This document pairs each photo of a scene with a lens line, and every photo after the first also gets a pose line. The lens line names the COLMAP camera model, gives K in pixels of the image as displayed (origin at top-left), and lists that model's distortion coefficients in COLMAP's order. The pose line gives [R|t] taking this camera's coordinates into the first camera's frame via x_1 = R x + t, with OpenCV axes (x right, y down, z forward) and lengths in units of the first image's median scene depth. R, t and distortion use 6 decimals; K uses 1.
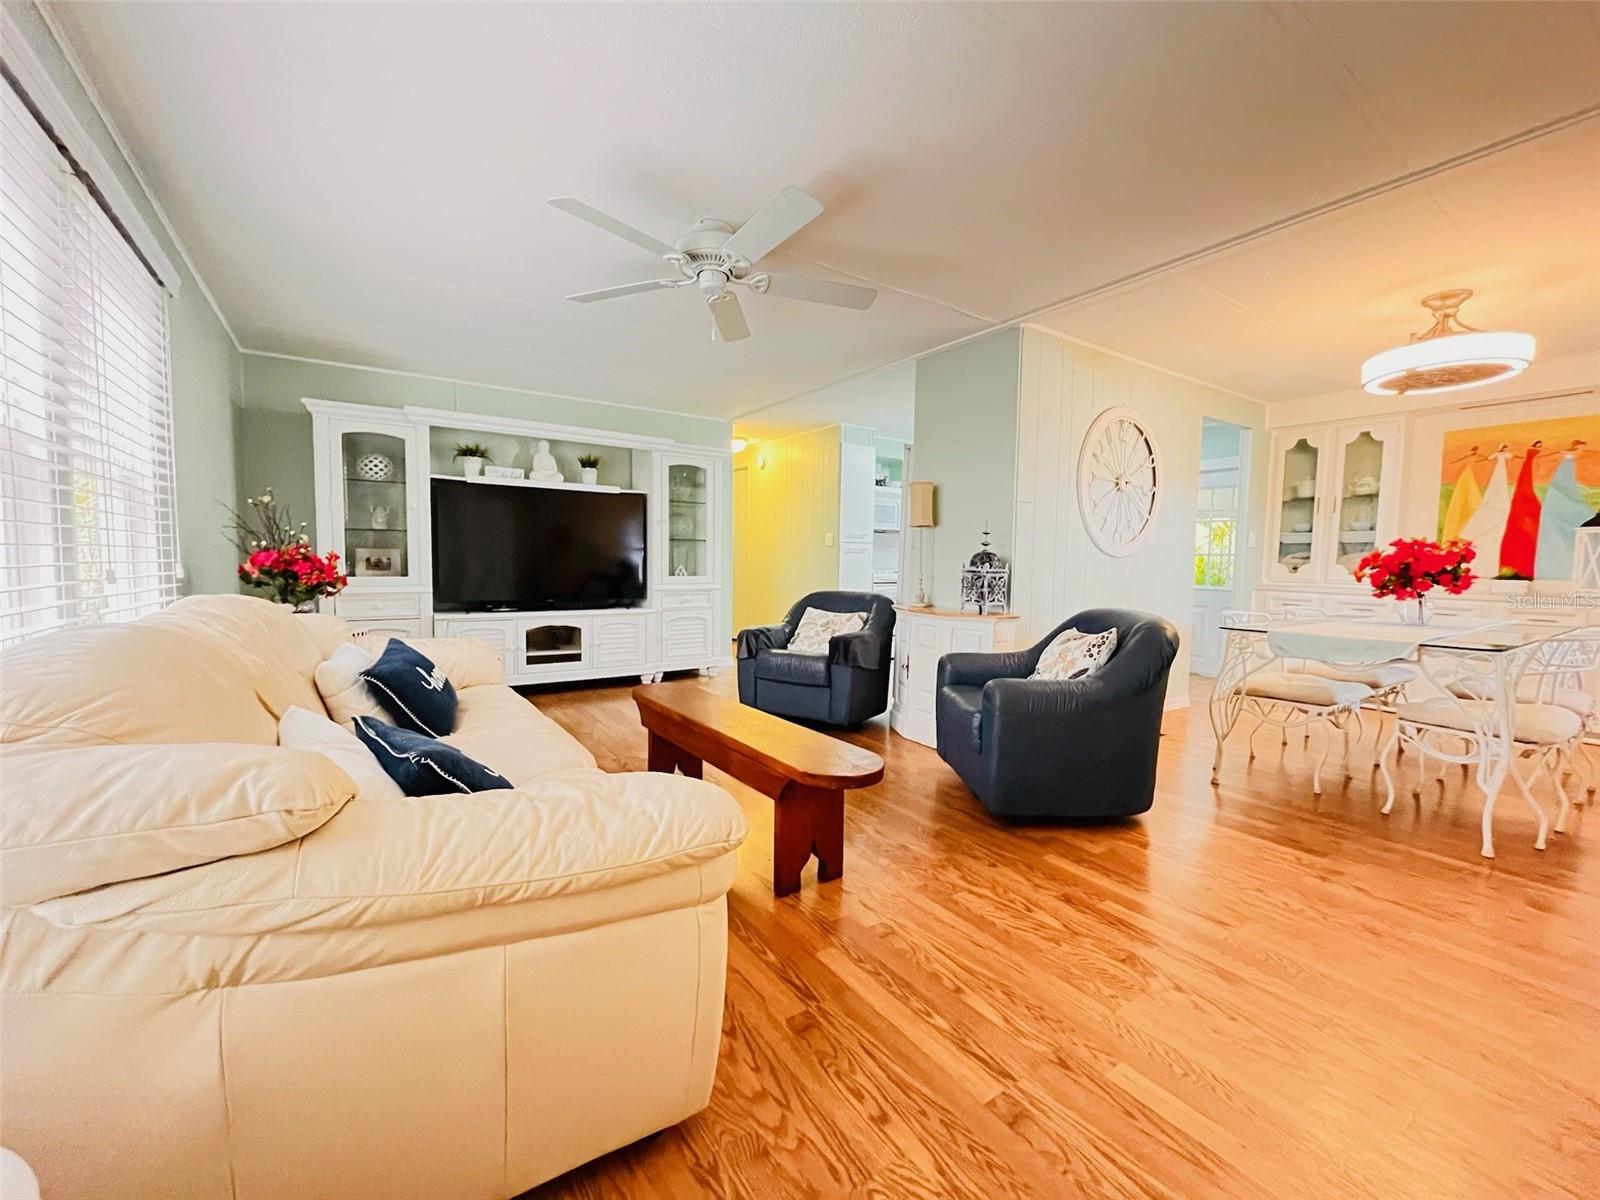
lens RADIAL K [[645.9, 0, 799.8], [0, 645.9, 599.8], [0, 0, 1]] dist [-0.001255, -0.000026]
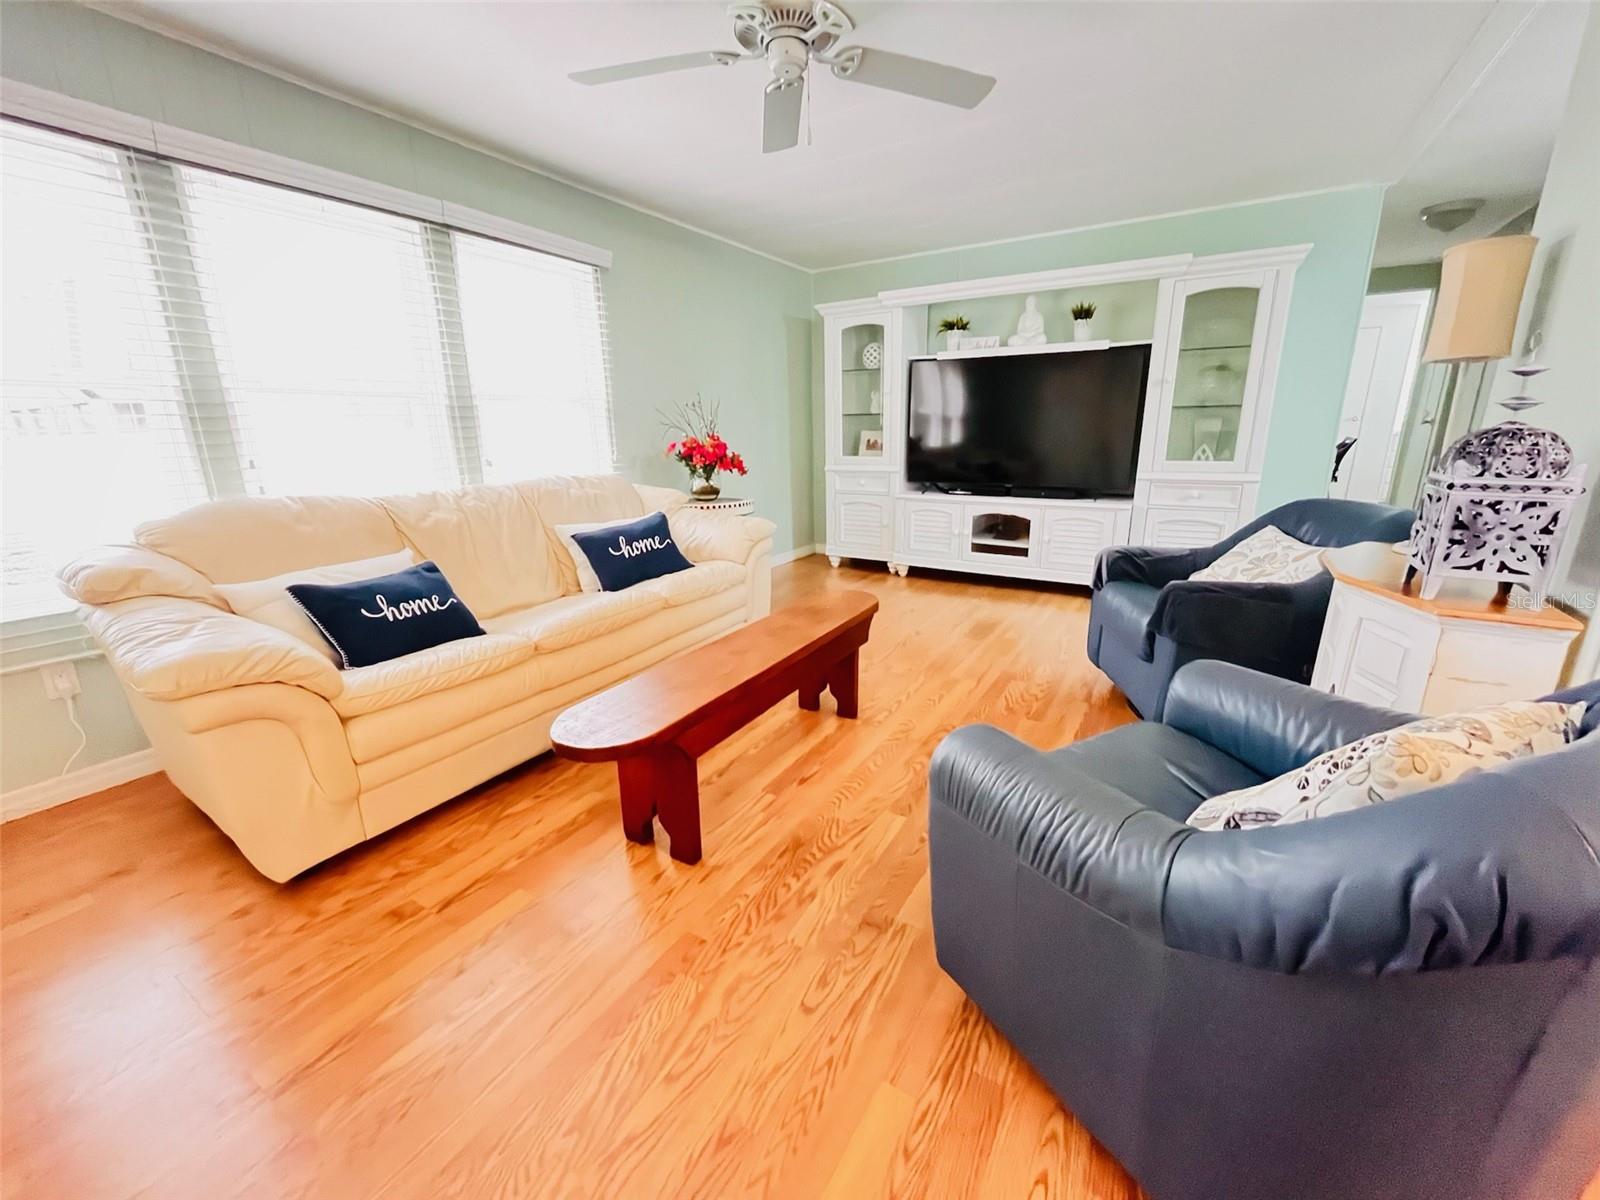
lens RADIAL K [[645.9, 0, 797.9], [0, 645.9, 601.0], [0, 0, 1]] dist [-0.001255, -0.000026]
pose [[0.408781, 0.219247, -0.885906, 0.409474], [-0.036728, 0.973880, 0.224072, -0.041095], [0.911893, -0.059059, 0.406156, 0.439104]]
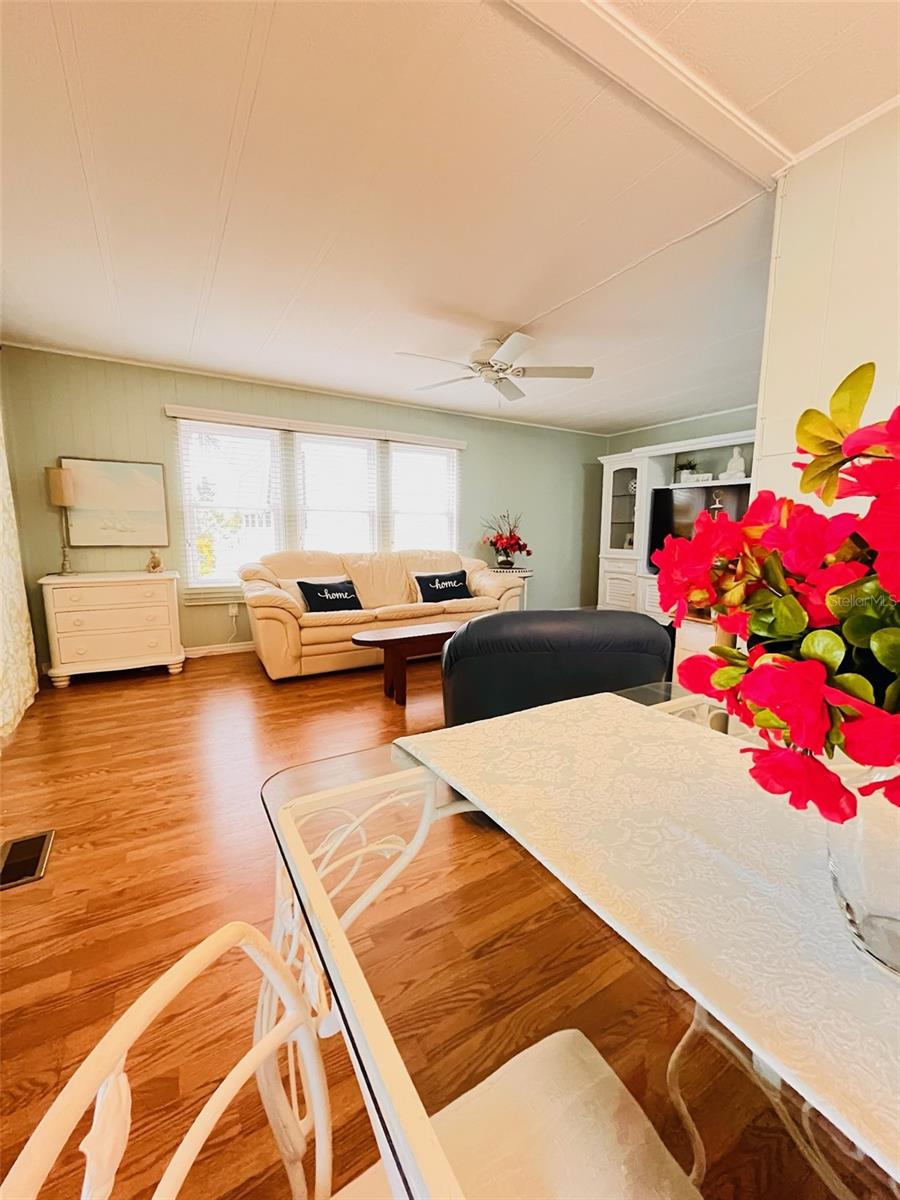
lens RADIAL K [[484.4, 0, 452.6], [0, 484.4, 600.5], [0, 0, 1]] dist [-0.001255, -0.000026]
pose [[-0.052061, 0.129656, -0.990191, 0.779205], [-0.070010, 0.988623, 0.133131, -0.043848], [0.996187, 0.076254, -0.042392, 0.643162]]
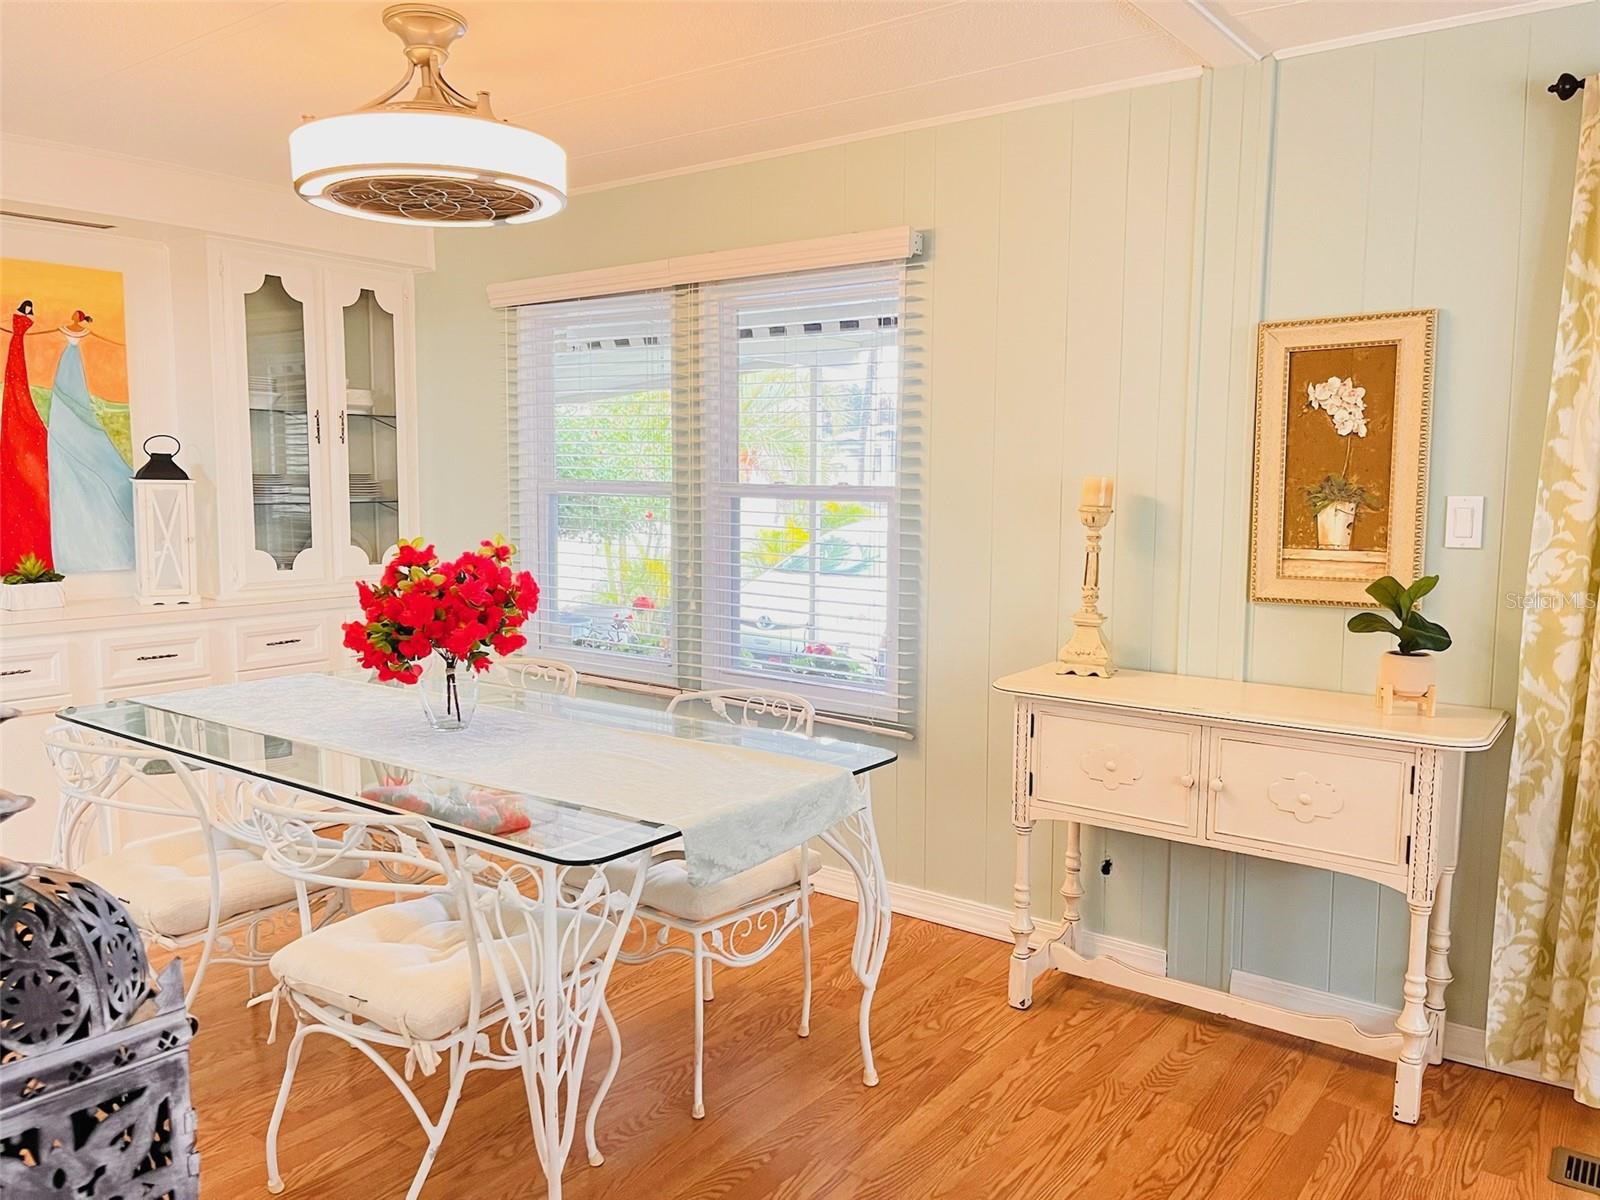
lens RADIAL K [[1234.6, 0, 810.3], [0, 1234.6, 606.4], [0, 0, 1]] dist [0.056971, -0.059416]
pose [[-0.314427, -0.121884, 0.941424, 0.015441], [0.052339, 0.987989, 0.145393, -0.133265], [-0.947838, 0.094989, -0.304271, 0.812368]]
